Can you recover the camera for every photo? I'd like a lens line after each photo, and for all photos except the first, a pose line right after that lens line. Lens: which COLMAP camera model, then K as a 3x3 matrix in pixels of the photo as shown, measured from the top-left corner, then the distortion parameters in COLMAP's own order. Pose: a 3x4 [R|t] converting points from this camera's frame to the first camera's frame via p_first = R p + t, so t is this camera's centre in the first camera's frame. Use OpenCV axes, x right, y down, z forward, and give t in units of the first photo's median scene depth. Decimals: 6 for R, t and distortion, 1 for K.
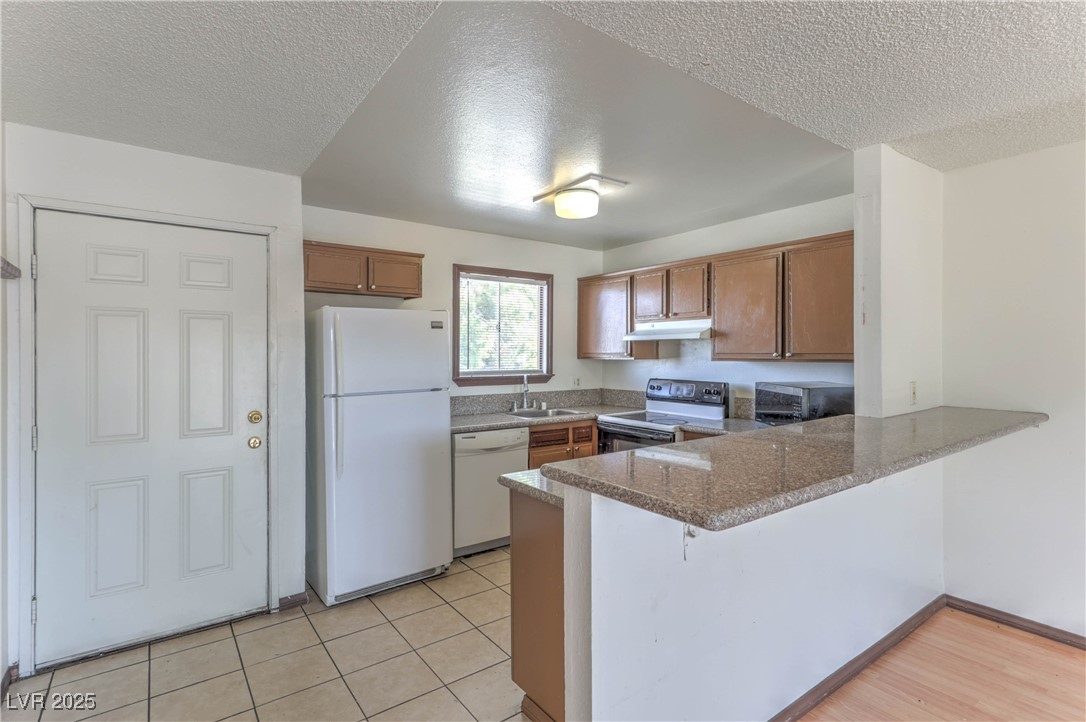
lens RADIAL K [[517.4, 0, 529.8], [0, 517.4, 351.3], [0, 0, 1]] dist [0.001373, -0.000081]
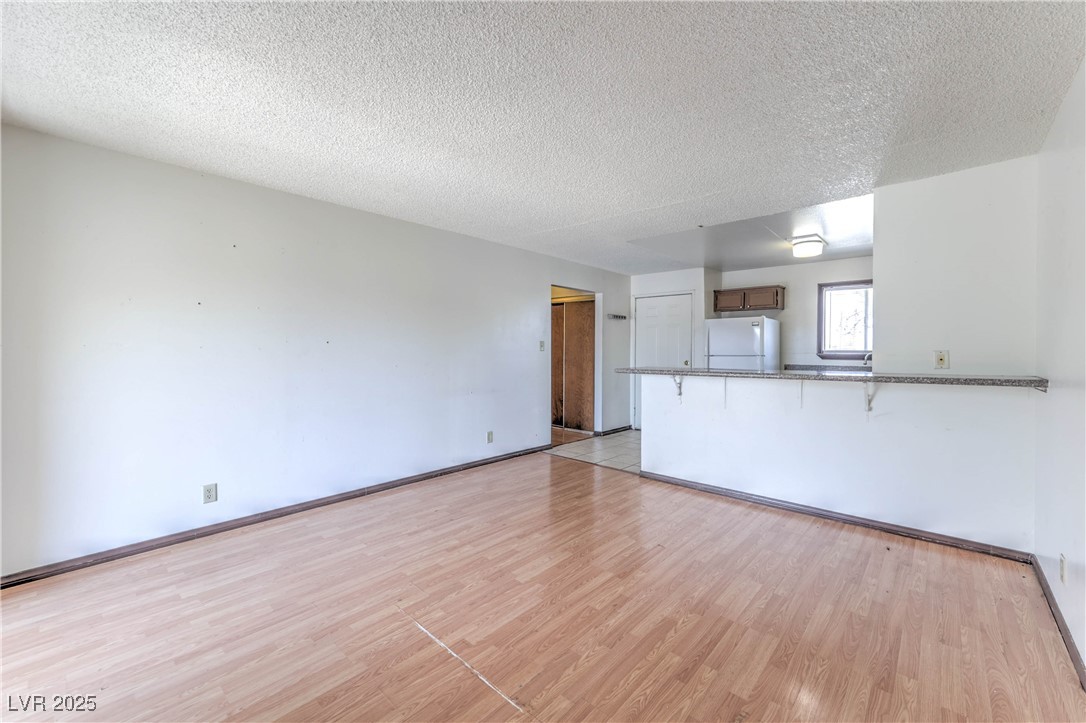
lens RADIAL K [[435.7, 0, 546.6], [0, 435.7, 347.6], [0, 0, 1]] dist [-0.000399, -0.000028]
pose [[0.204854, -0.001111, -0.978792, 1.430275], [-0.004223, 0.999989, -0.002019, 0.053499], [0.978783, 0.004547, 0.204847, -0.159545]]
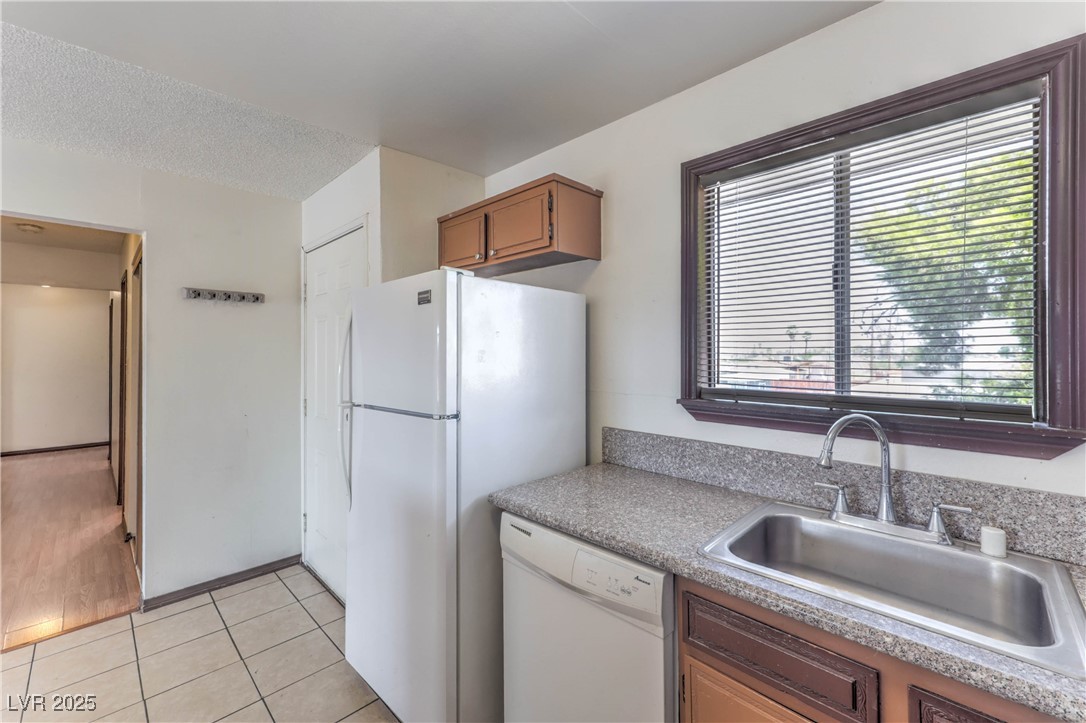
lens RADIAL K [[446.1, 0, 545.0], [0, 446.1, 351.0], [0, 0, 1]] dist [0.001258, 0.000049]
pose [[0.171061, -0.003520, -0.985254, 0.334455], [0.004983, 0.999984, -0.002708, 0.009470], [0.985248, -0.004446, 0.171076, 1.130003]]
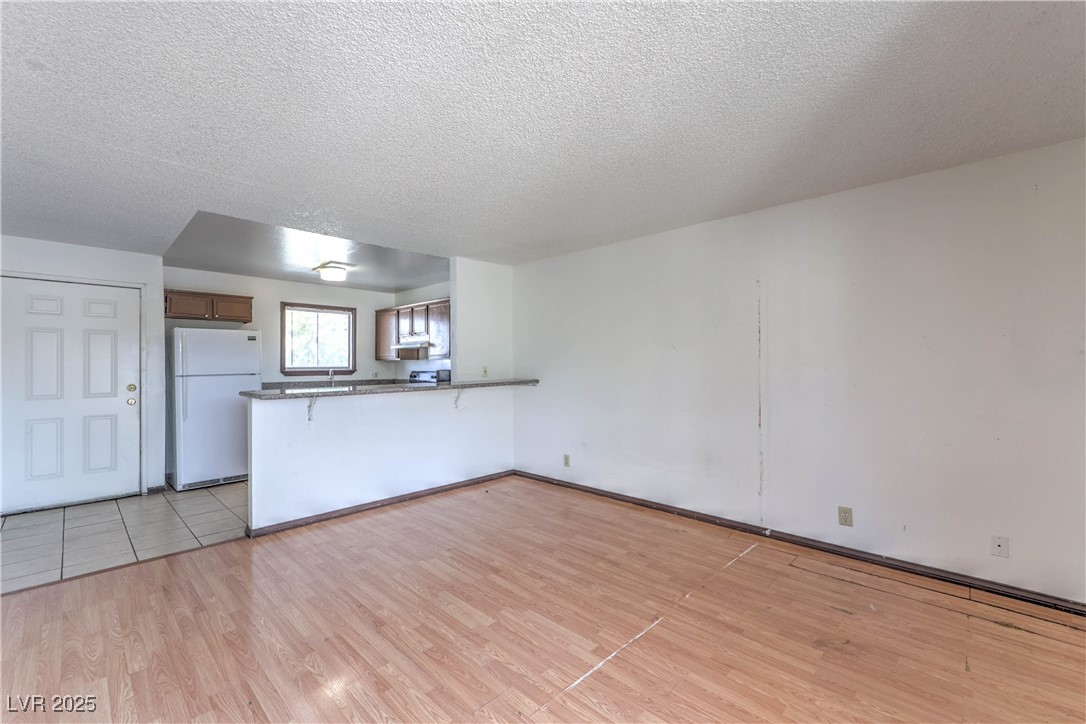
lens RADIAL K [[457.2, 0, 543.0], [0, 457.2, 362.0], [0, 0, 1]] dist [0.003496, 0.000454]
pose [[0.985046, -0.003014, 0.172265, 0.595073], [0.003928, 0.999980, -0.004966, 0.047339], [-0.172247, 0.005568, 0.985038, -0.811806]]
